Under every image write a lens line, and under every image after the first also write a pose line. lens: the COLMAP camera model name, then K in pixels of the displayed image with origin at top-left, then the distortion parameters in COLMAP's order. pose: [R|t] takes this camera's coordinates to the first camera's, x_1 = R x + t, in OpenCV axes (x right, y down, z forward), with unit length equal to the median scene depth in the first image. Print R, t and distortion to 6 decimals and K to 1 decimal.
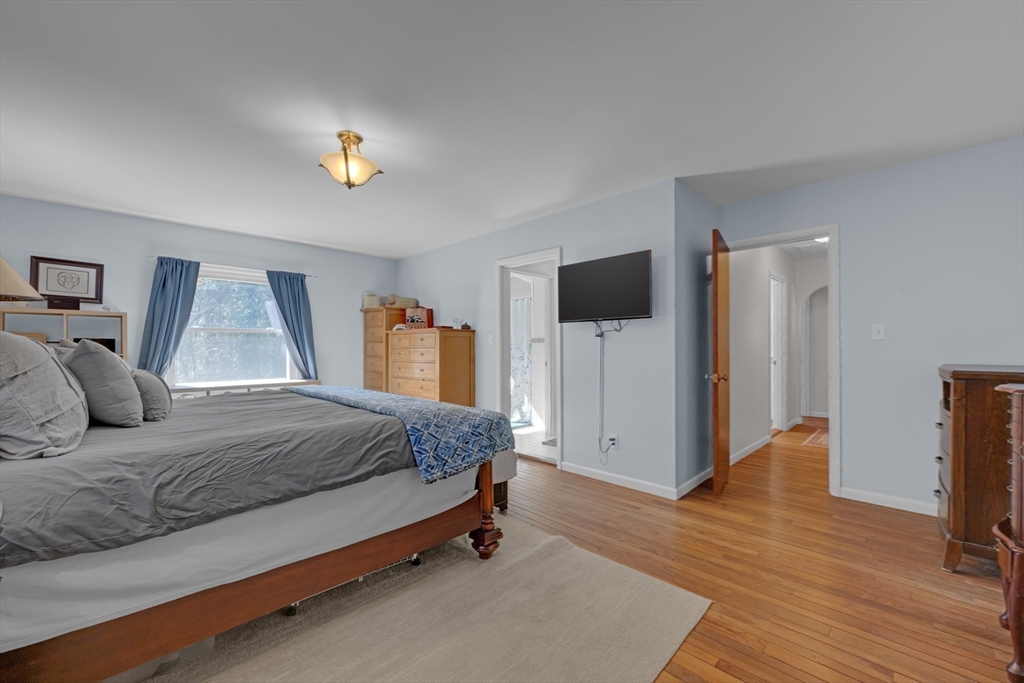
lens RADIAL K [[412.2, 0, 516.0], [0, 412.2, 345.9], [0, 0, 1]] dist [0.000198, -0.000103]
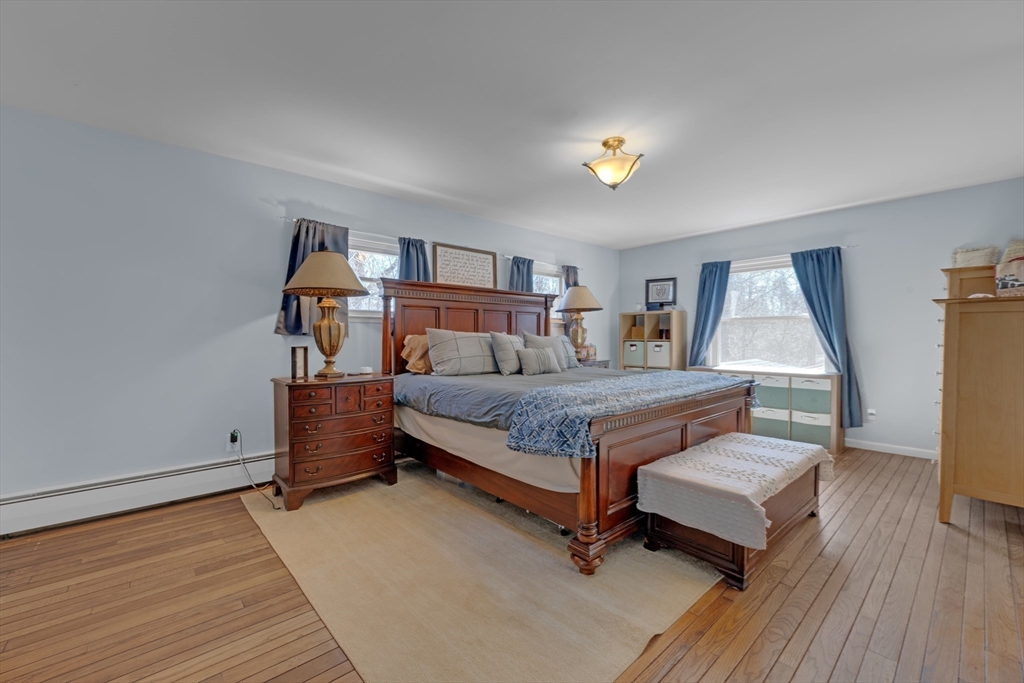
lens RADIAL K [[412.2, 0, 515.3], [0, 412.2, 341.7], [0, 0, 1]] dist [0.000198, -0.000103]
pose [[-0.052558, 0.013477, -0.998527, 0.469520], [0.006017, 0.999895, 0.013178, 0.004224], [0.998600, -0.005316, -0.052634, 0.522388]]
